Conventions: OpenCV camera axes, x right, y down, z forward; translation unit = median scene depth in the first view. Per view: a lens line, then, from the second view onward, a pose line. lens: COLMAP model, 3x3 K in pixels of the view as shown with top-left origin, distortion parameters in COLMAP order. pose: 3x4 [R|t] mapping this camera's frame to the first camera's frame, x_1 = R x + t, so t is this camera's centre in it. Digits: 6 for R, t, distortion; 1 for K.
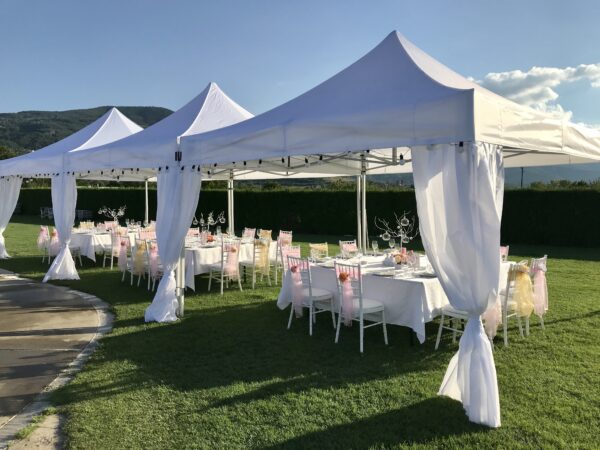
lens RADIAL K [[491.1, 0, 301.4], [0, 491.1, 221.7], [0, 0, 1]] dist [0.050875, -0.080978]
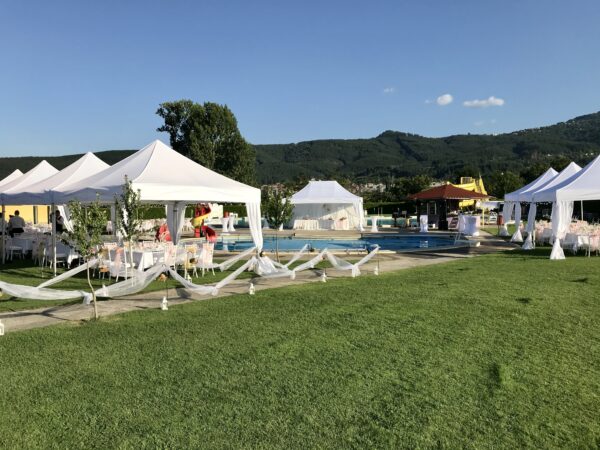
lens RADIAL K [[491.1, 0, 293.1], [0, 491.1, 224.6], [0, 0, 1]] dist [0.050875, -0.080978]
pose [[0.477310, 0.004661, -0.878723, 1.079413], [-0.001445, 0.999989, 0.004519, 0.012170], [0.878734, -0.000887, 0.477311, -1.118104]]
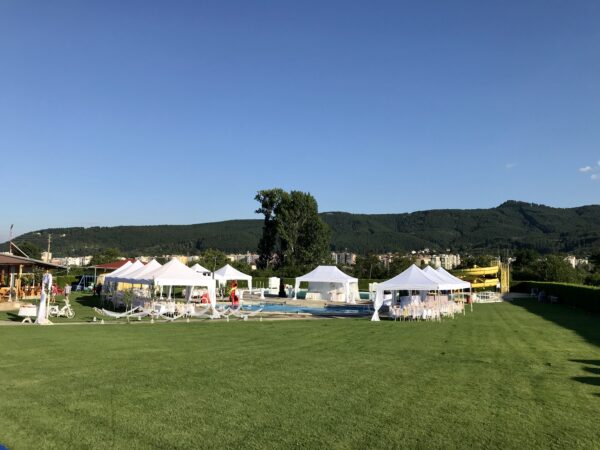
lens RADIAL K [[491.1, 0, 295.5], [0, 491.1, 224.5], [0, 0, 1]] dist [0.050875, -0.080978]
pose [[0.268861, -0.113871, -0.956424, 2.851666], [-0.039985, 0.990811, -0.129205, -0.043947], [0.962349, 0.072981, 0.261838, -0.918544]]
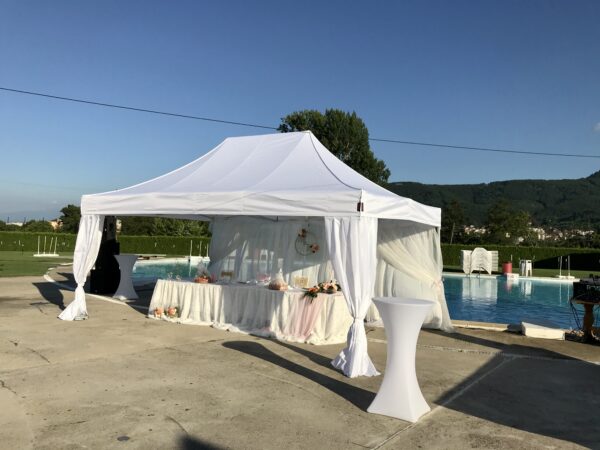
lens RADIAL K [[491.1, 0, 298.4], [0, 491.1, 223.4], [0, 0, 1]] dist [0.050875, -0.080978]
pose [[0.140720, -0.058233, -0.988335, -0.980983], [-0.064038, 0.995643, -0.067781, -0.064646], [0.987976, 0.072829, 0.136378, 0.669385]]
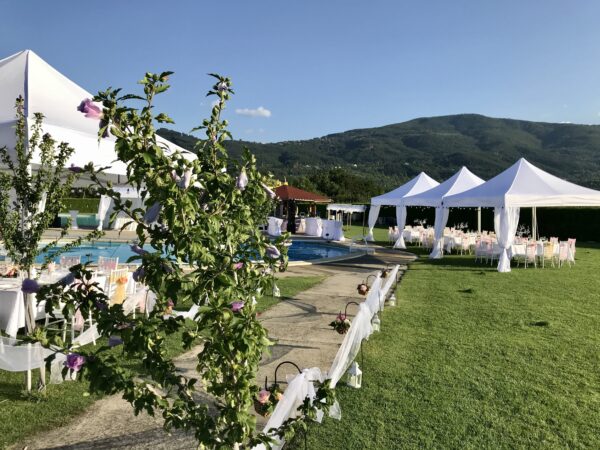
lens RADIAL K [[491.1, 0, 290.1], [0, 491.1, 228.8], [0, 0, 1]] dist [0.050875, -0.080978]
pose [[0.810819, 0.023812, -0.584813, 0.434688], [-0.024075, 0.999683, 0.007325, 0.010370], [0.584802, 0.008141, 0.811135, -1.126142]]
